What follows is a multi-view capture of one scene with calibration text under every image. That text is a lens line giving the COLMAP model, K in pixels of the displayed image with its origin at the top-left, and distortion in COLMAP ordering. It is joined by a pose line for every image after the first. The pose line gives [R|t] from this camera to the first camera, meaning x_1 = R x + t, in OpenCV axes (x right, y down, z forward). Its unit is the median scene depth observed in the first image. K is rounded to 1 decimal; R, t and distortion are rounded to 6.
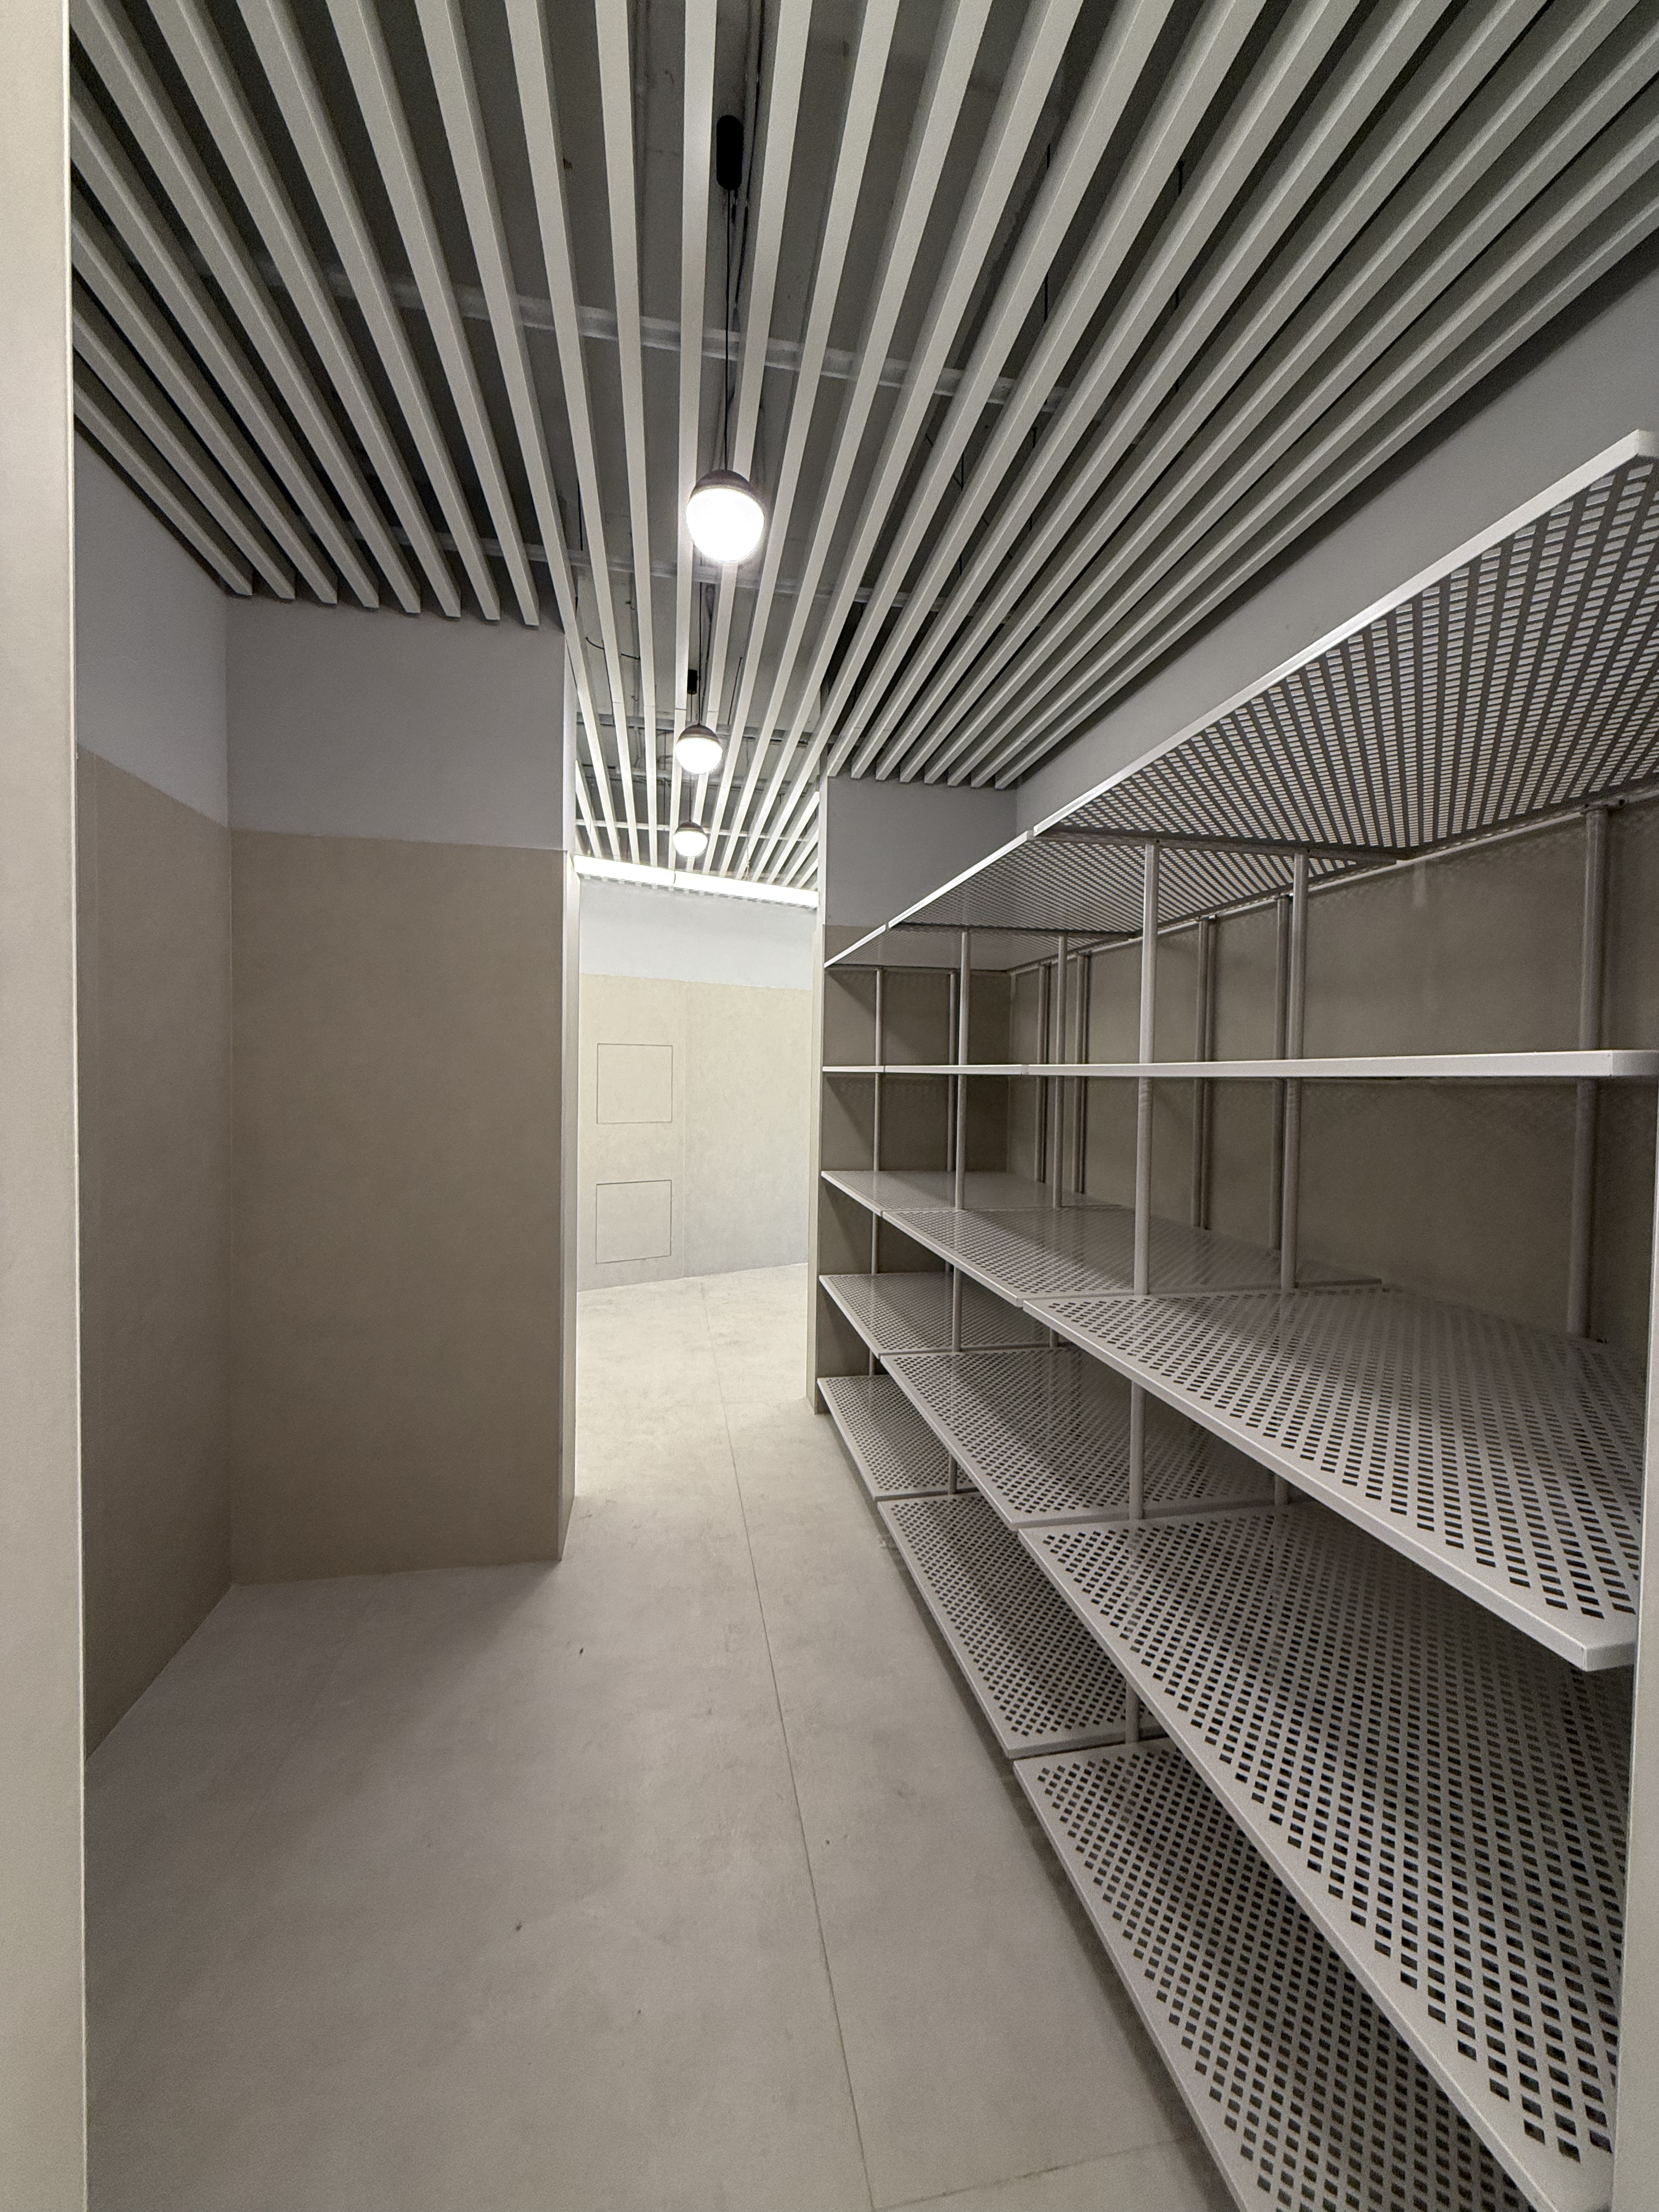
lens RADIAL K [[881.6, 0, 829.4], [0, 881.6, 1101.1], [0, 0, 1]] dist [-0.000700, 0.000249]
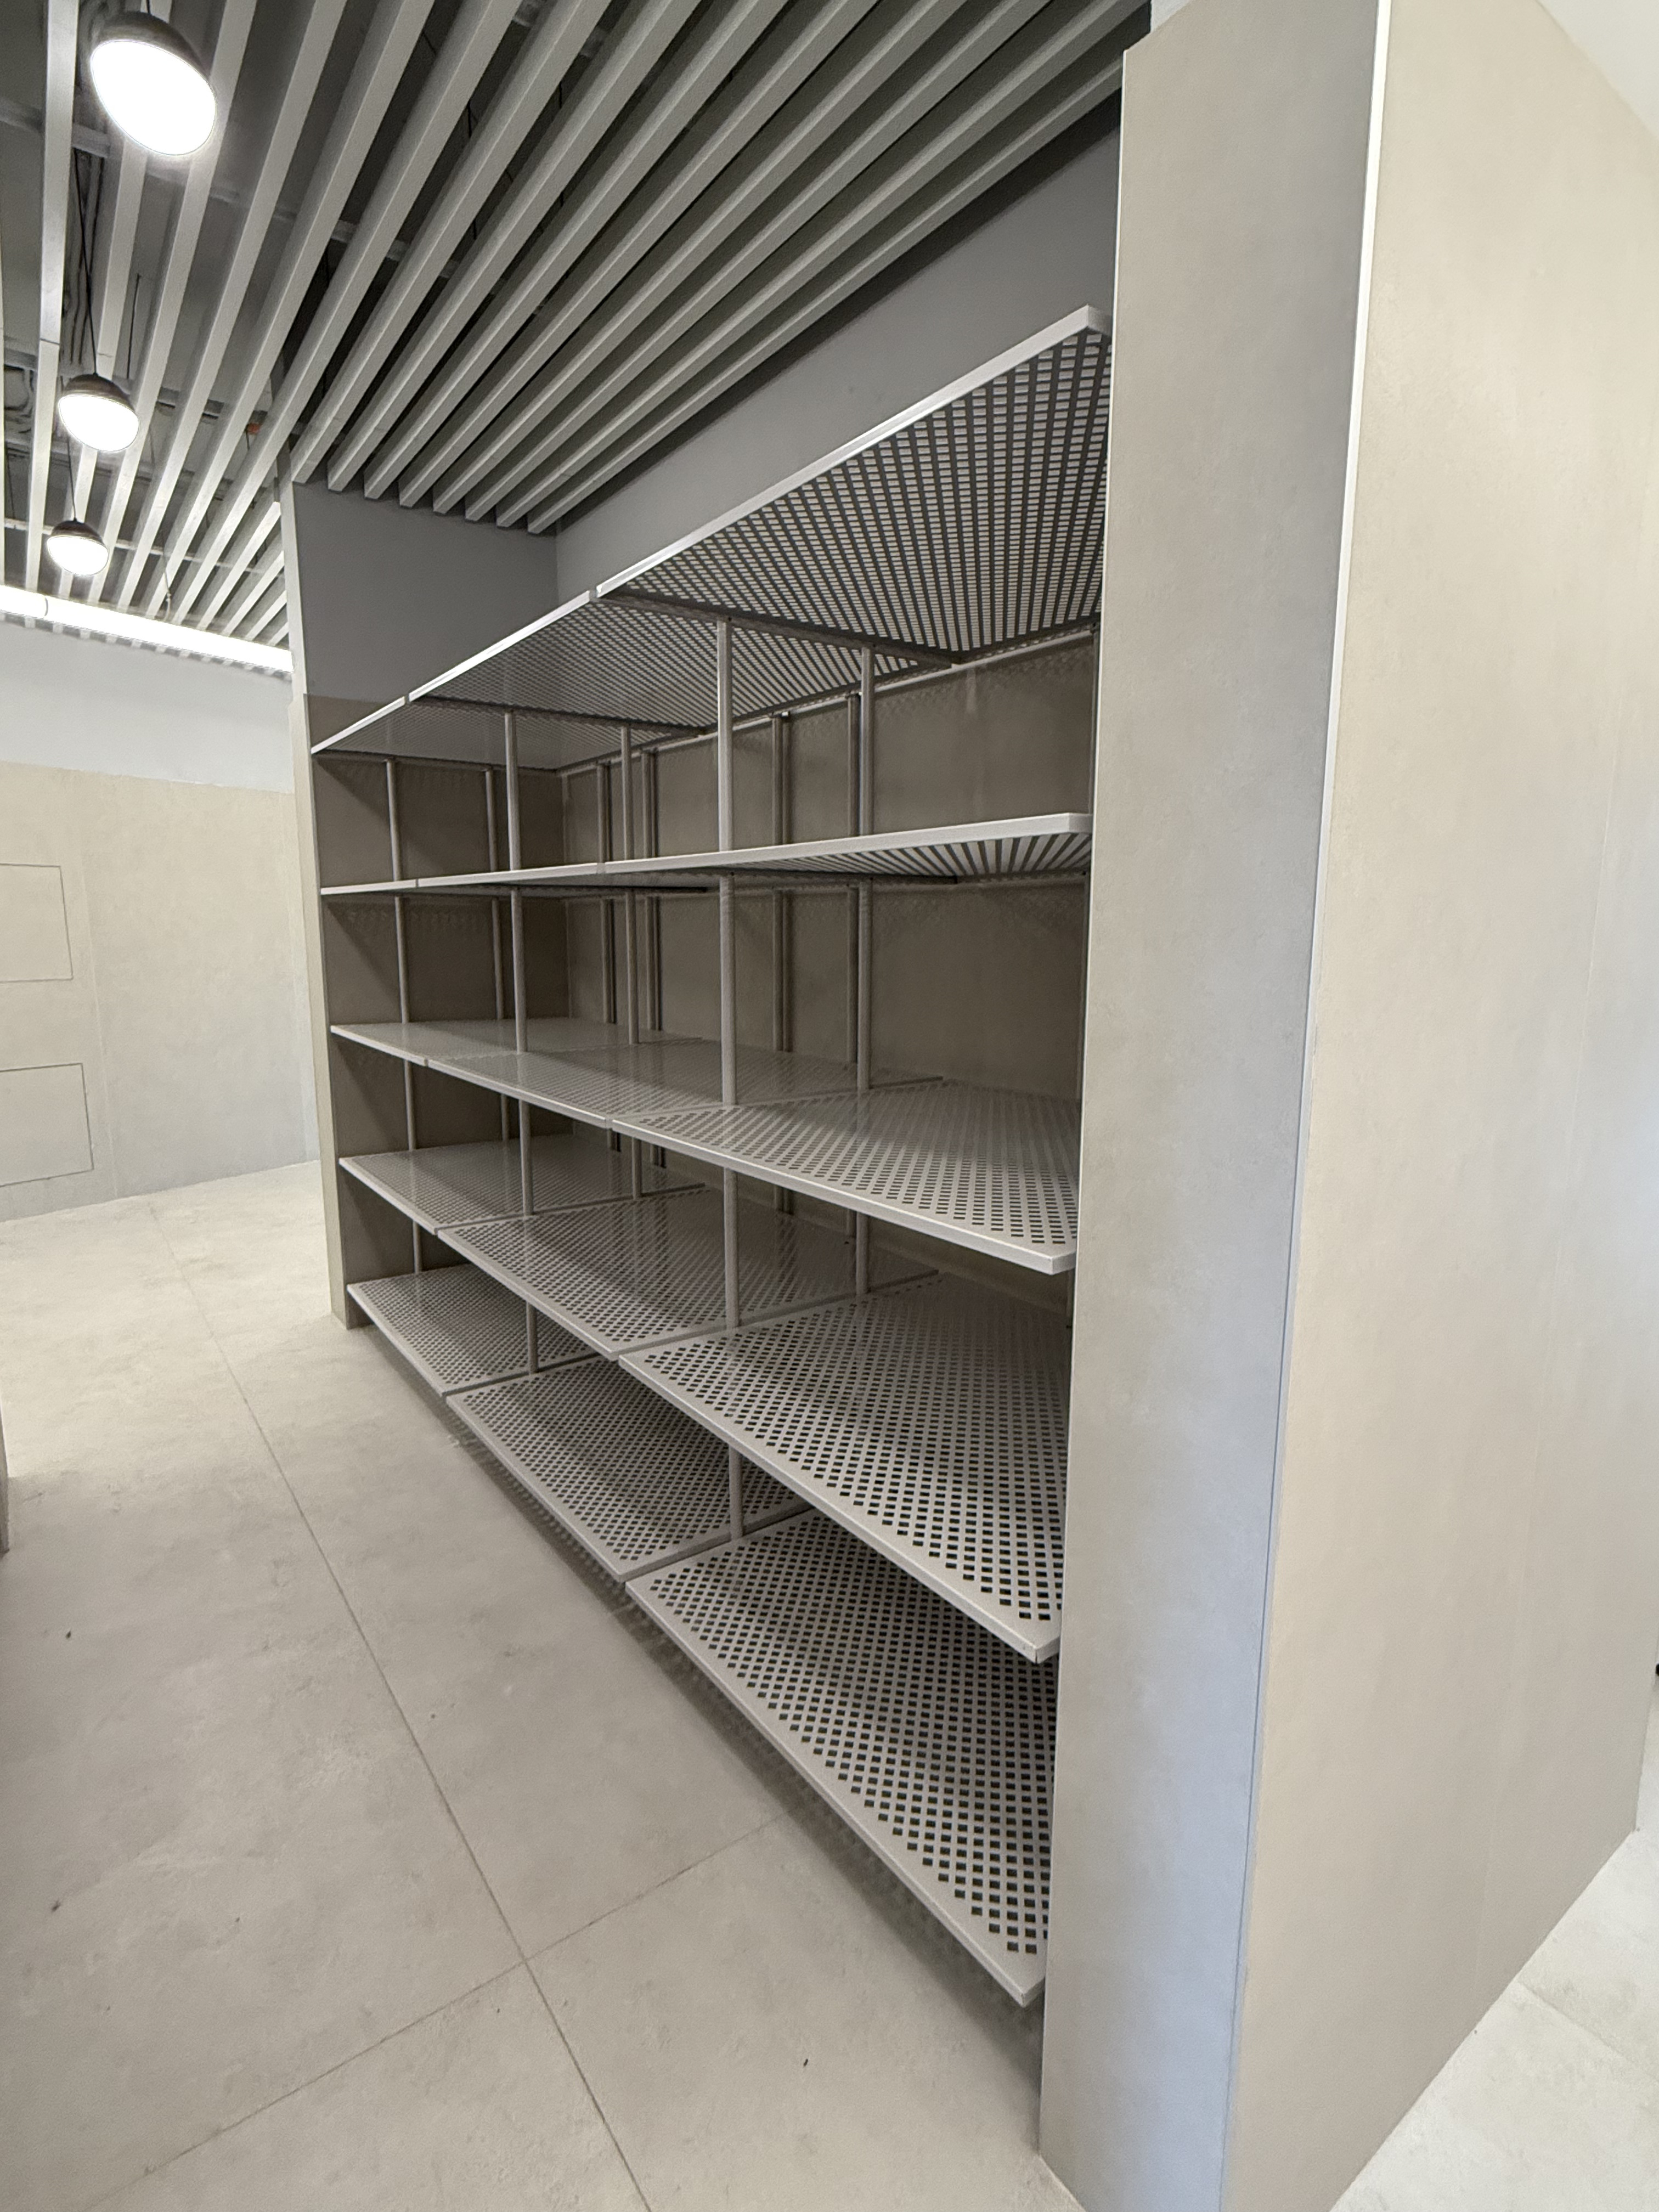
lens RADIAL K [[1102.5, 0, 829.5], [0, 1102.5, 1106.0], [0, 0, 1]] dist [-0.000868, 0.000708]
pose [[0.902386, -0.080874, 0.423271, -0.041658], [0.022899, 0.989843, 0.140310, 0.033668], [-0.430319, -0.116922, 0.895072, -0.091788]]
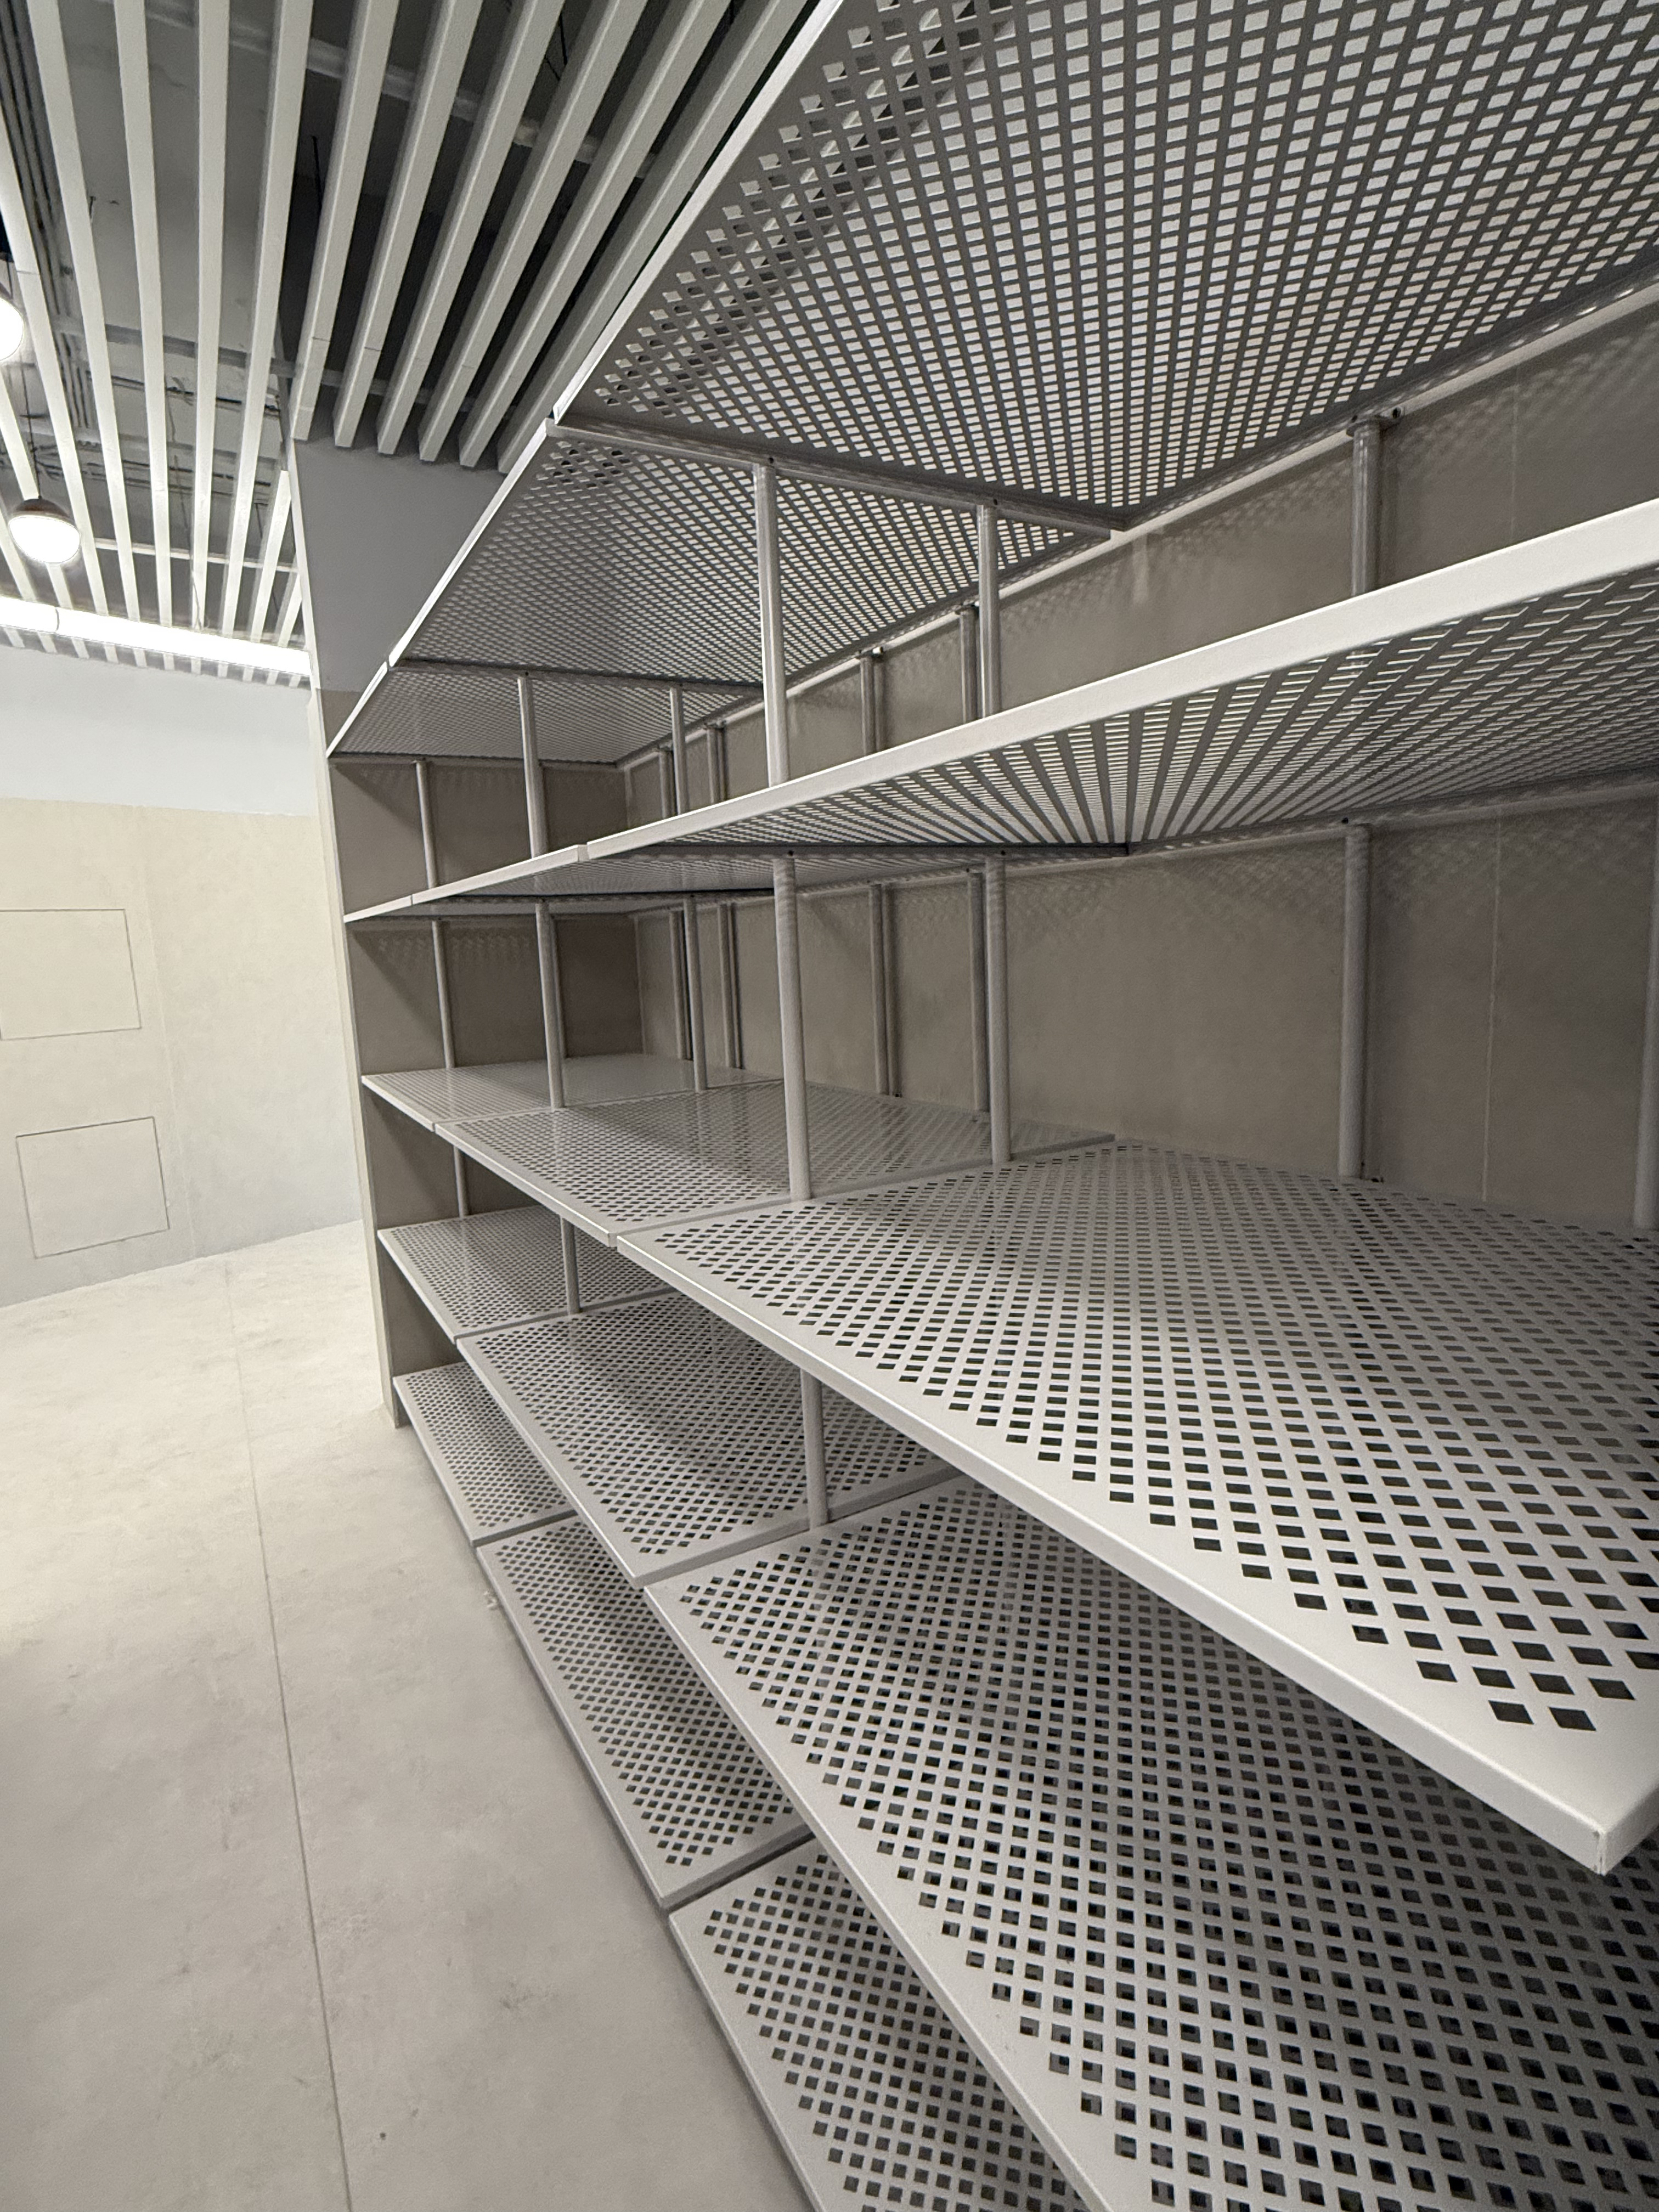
lens RADIAL K [[1102.5, 0, 829.5], [0, 1102.5, 1106.0], [0, 0, 1]] dist [-0.000868, 0.000708]
pose [[0.941620, -0.106823, 0.319281, 0.079377], [0.069681, 0.989631, 0.125601, 0.032557], [-0.329387, -0.096020, 0.939300, 0.154179]]
